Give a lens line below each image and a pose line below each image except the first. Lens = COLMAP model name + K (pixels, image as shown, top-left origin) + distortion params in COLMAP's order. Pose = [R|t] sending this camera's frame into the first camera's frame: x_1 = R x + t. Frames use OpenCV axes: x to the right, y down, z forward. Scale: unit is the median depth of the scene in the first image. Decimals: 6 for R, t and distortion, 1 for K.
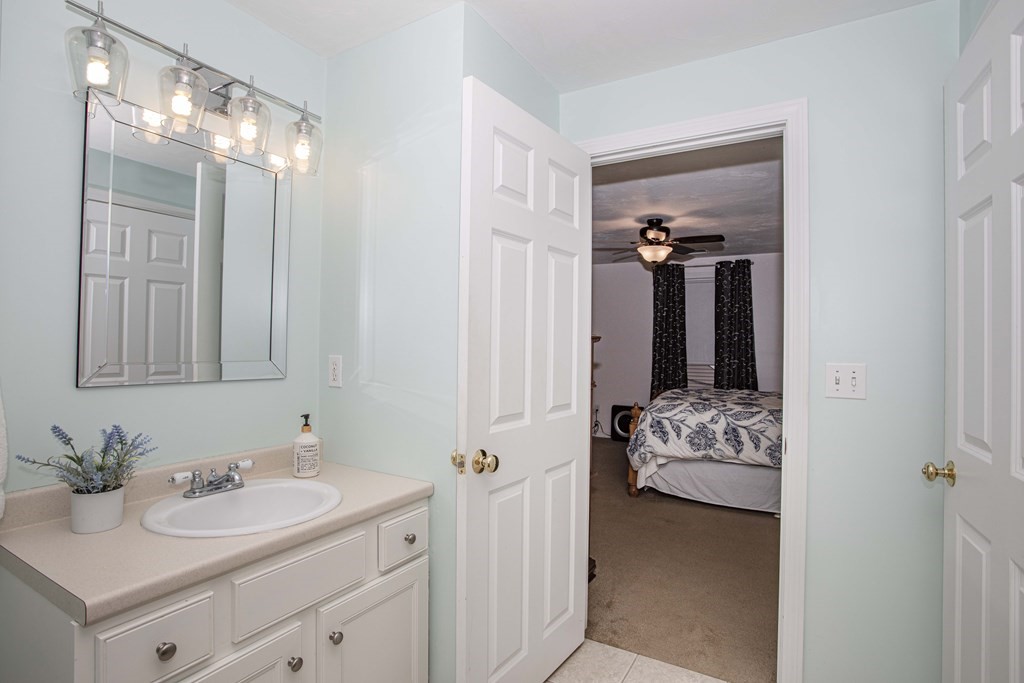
lens RADIAL K [[528.5, 0, 512.0], [0, 528.5, 341.5], [0, 0, 1]] dist [-0.001266, -0.000001]
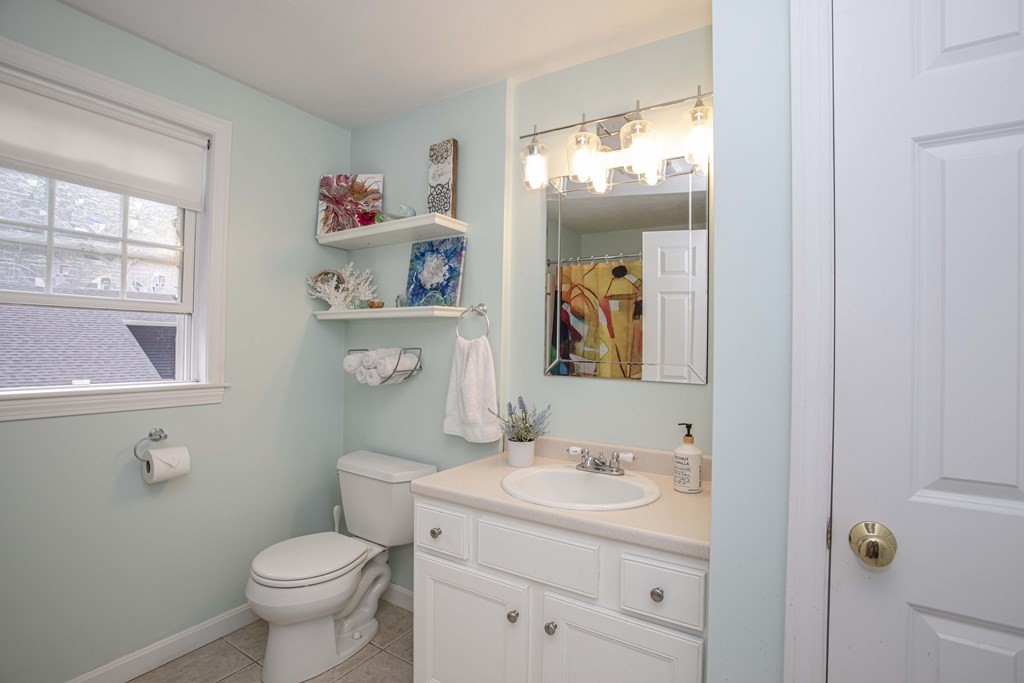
lens RADIAL K [[496.6, 0, 510.5], [0, 496.6, 340.8], [0, 0, 1]] dist [-0.074690, 0.031323]
pose [[-0.033933, -0.025761, -0.999092, 0.291705], [-0.013412, 0.999589, -0.025318, 0.011718], [0.999334, 0.012541, -0.034265, 0.436966]]
